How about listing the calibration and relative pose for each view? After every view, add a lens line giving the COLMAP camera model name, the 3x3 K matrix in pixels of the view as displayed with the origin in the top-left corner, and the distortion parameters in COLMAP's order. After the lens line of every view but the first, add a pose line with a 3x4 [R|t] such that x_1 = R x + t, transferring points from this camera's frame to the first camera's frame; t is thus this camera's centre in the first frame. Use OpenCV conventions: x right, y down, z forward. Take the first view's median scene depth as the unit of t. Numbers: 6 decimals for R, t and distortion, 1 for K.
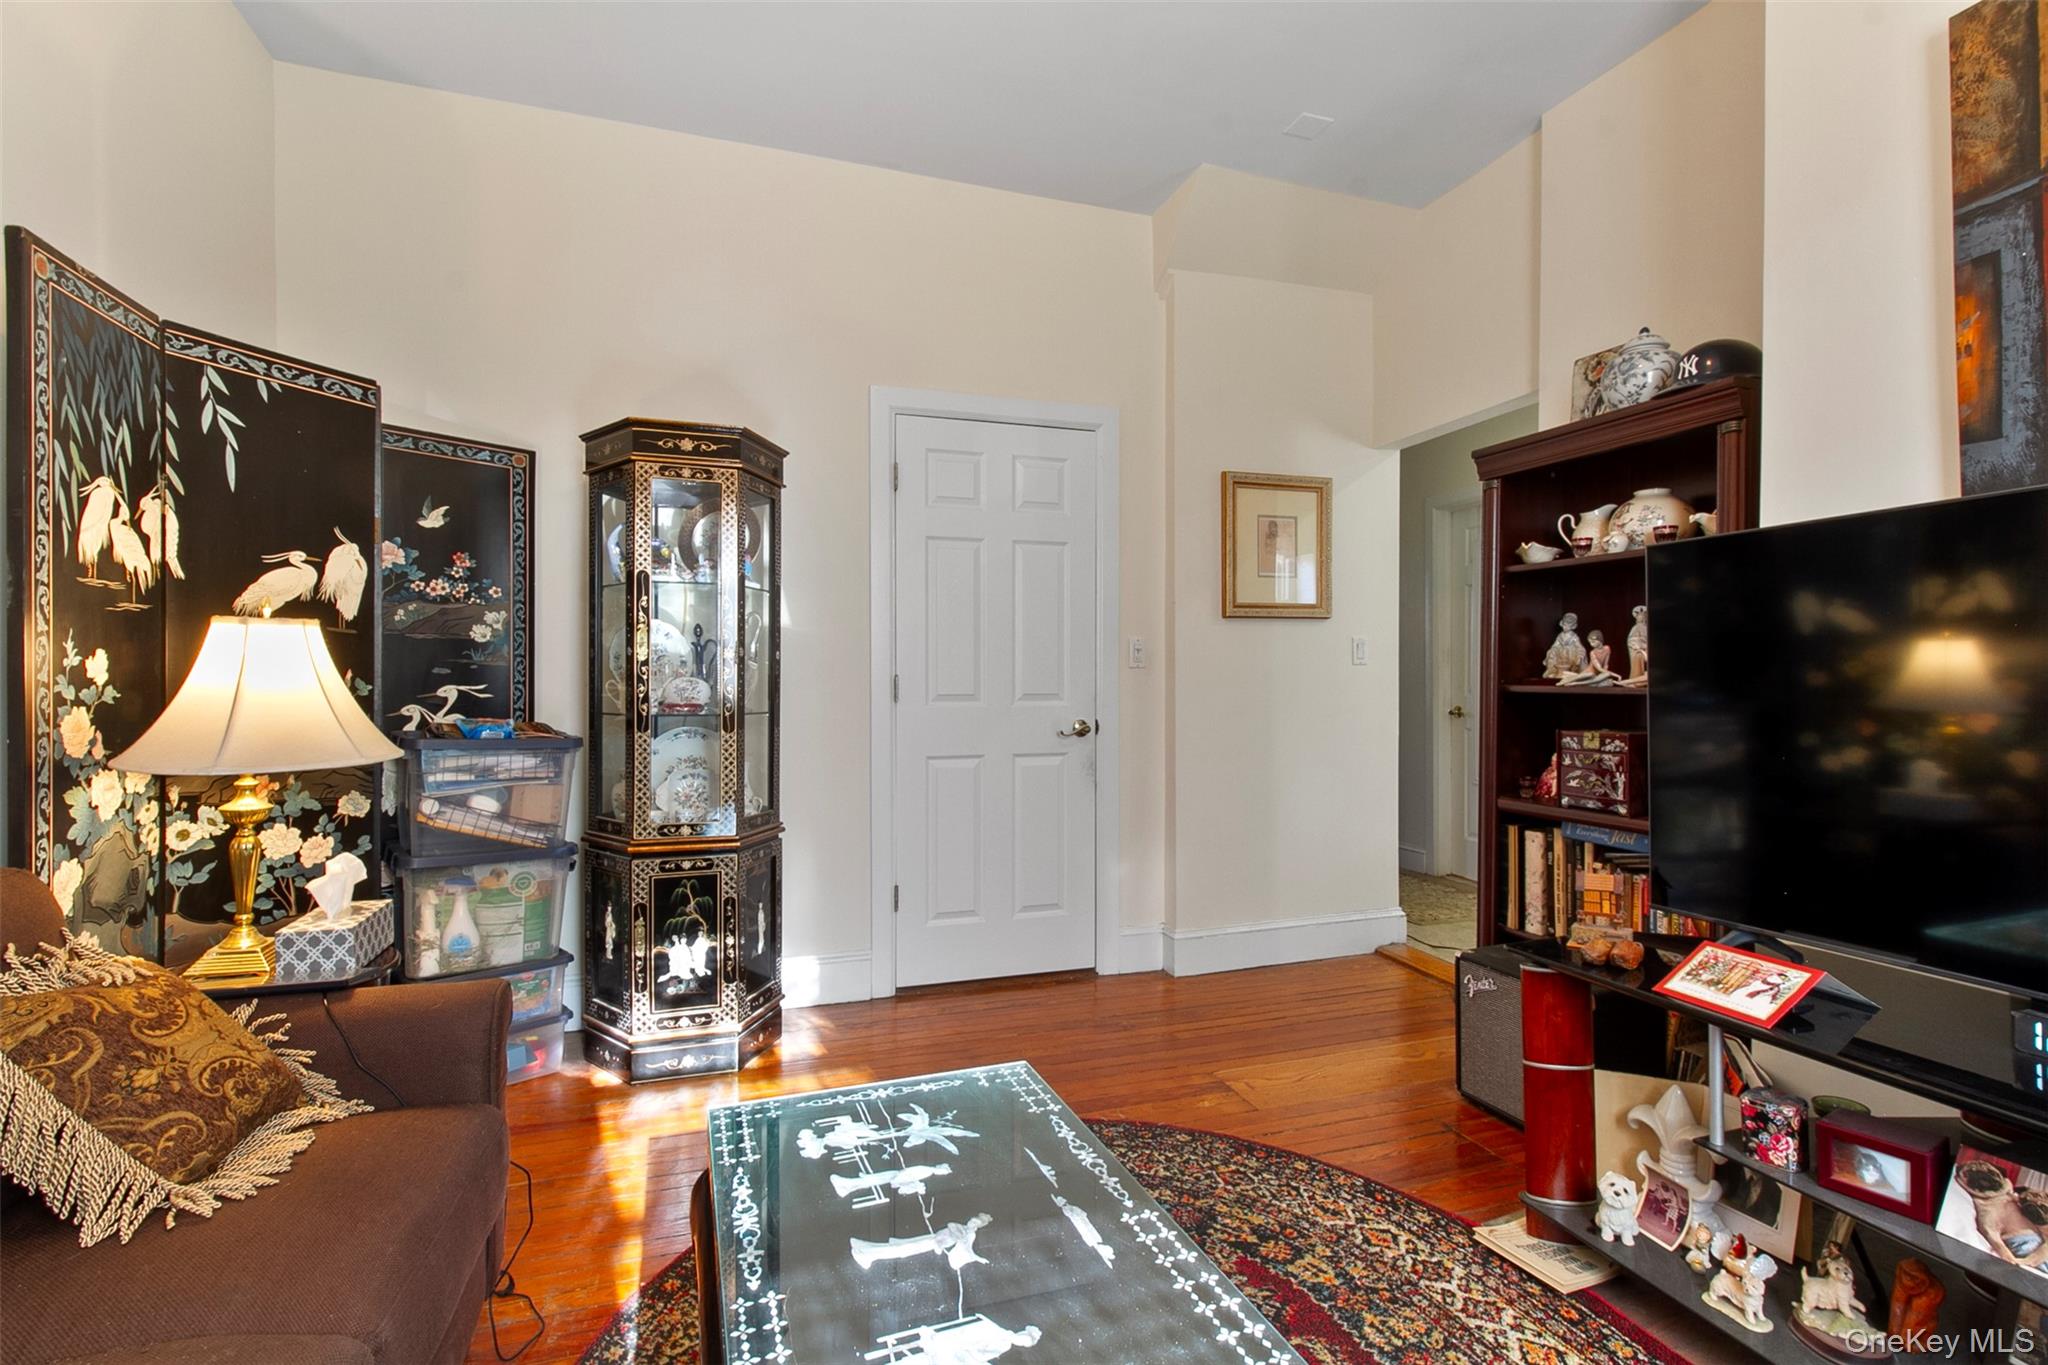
lens RADIAL K [[962.4, 0, 1032.1], [0, 962.4, 681.5], [0, 0, 1]] dist [0.000678, 0.000050]
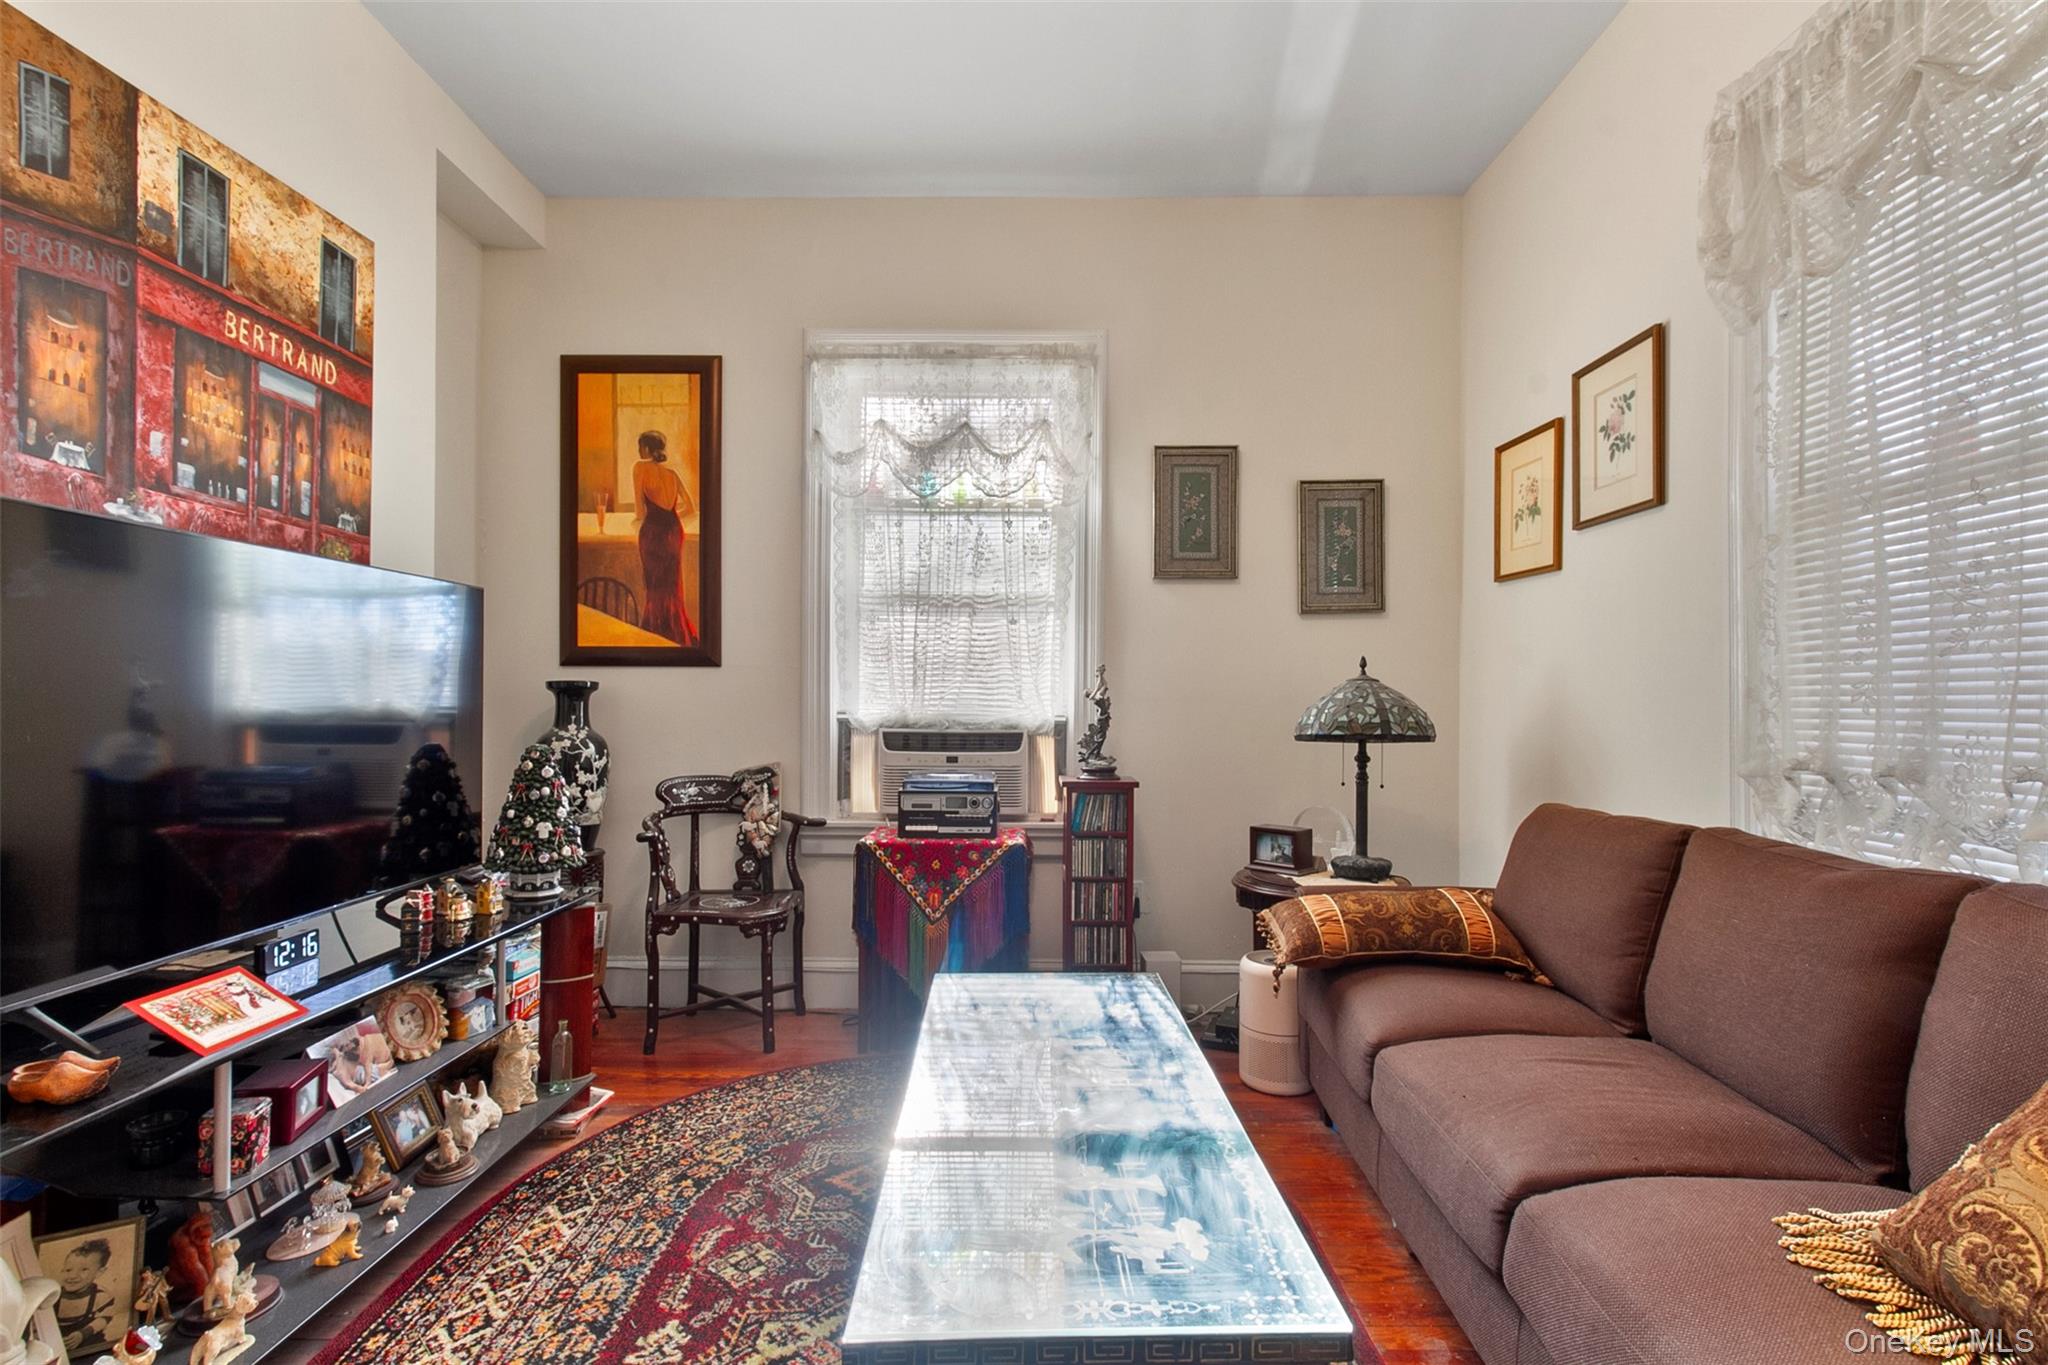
lens RADIAL K [[946.1, 0, 1023.4], [0, 946.1, 695.1], [0, 0, 1]] dist [0.004410, 0.000632]
pose [[-0.942173, 0.000376, 0.335126, -0.278557], [-0.001585, 0.999983, -0.005579, 0.005763], [-0.335122, -0.005787, -0.942157, 1.376535]]
